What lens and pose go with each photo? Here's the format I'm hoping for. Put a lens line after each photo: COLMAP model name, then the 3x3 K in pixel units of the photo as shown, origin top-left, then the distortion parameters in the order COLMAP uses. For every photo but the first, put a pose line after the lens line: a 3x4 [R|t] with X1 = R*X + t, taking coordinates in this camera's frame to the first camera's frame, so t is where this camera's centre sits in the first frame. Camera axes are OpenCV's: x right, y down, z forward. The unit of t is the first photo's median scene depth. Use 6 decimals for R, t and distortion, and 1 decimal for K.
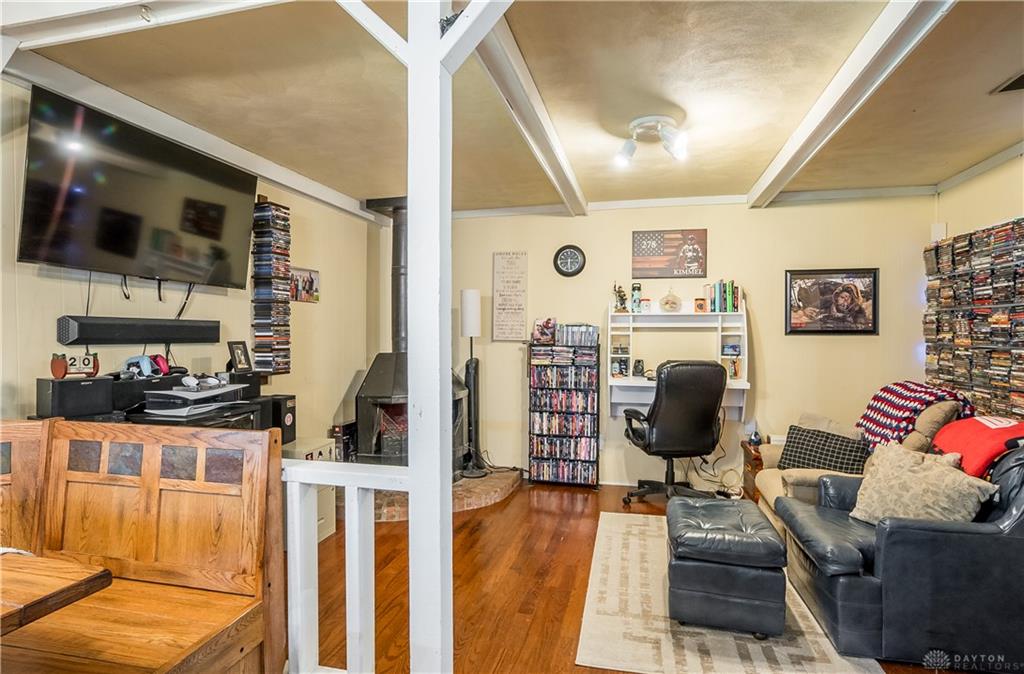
lens RADIAL K [[530.5, 0, 512.0], [0, 530.5, 337.0], [0, 0, 1]] dist [-0.000123, 0.000435]
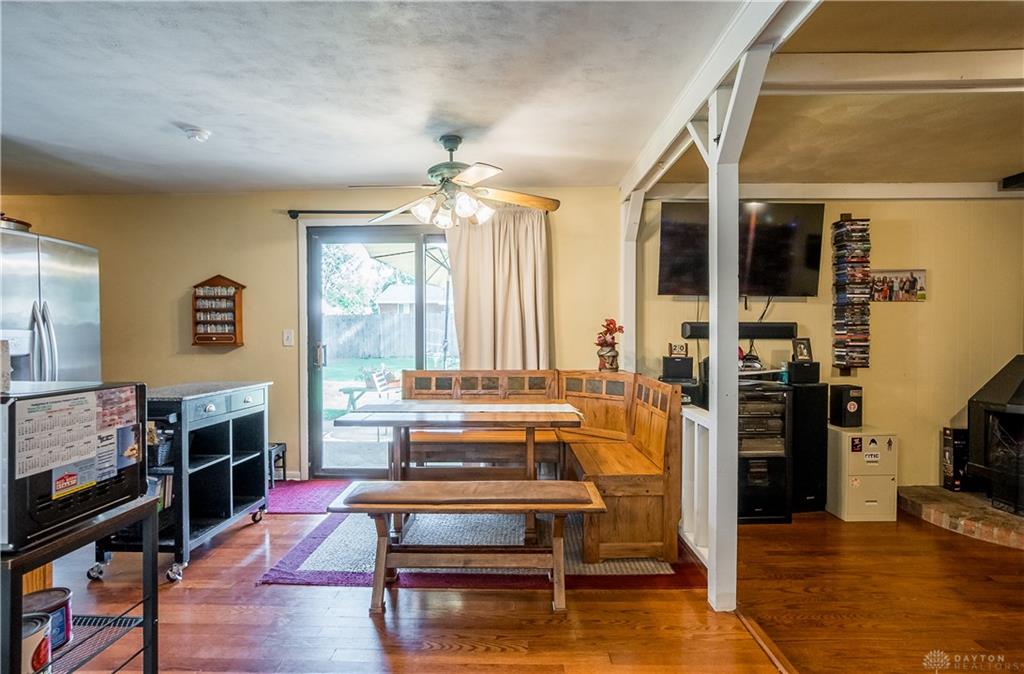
lens RADIAL K [[530.5, 0, 512.0], [0, 530.5, 337.0], [0, 0, 1]] dist [-0.000123, 0.000435]
pose [[0.224101, 0.007356, -0.974538, 0.506583], [-0.005468, 0.999965, 0.006291, 0.001110], [0.974551, 0.003919, 0.224133, 0.022411]]
